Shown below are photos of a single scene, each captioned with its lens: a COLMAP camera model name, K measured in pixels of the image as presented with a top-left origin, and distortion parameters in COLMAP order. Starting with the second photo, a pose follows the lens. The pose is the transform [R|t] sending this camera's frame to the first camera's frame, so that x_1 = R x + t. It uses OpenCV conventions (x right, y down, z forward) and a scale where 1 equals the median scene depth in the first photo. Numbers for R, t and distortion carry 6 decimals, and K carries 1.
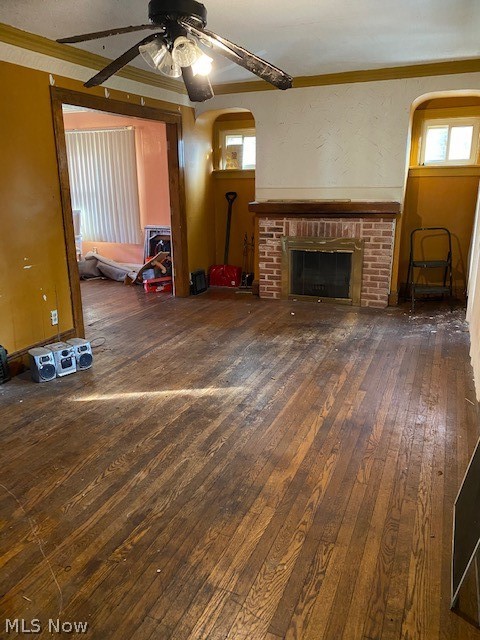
lens RADIAL K [[488.9, 0, 240.0], [0, 488.9, 320.0], [0, 0, 1]] dist [0.007229, -0.002625]
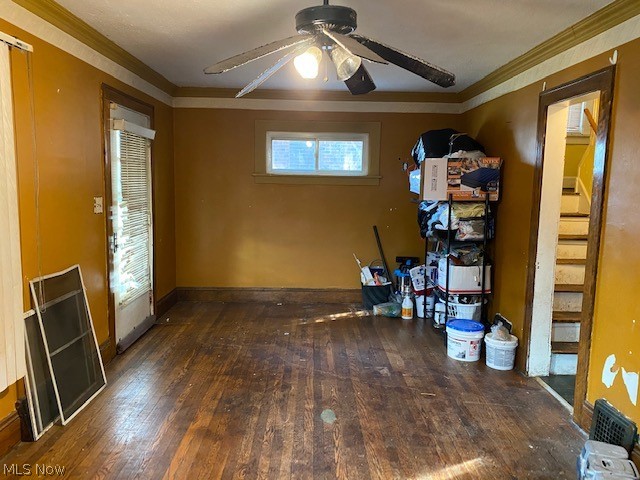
lens RADIAL K [[488.9, 0, 318.2], [0, 488.9, 237.6], [0, 0, 1]] dist [0.007229, -0.002625]
pose [[-0.918122, 0.037641, -0.394505, 0.265170], [-0.116414, 0.925943, 0.359274, -0.550422], [0.378813, 0.375783, -0.845747, 1.872886]]
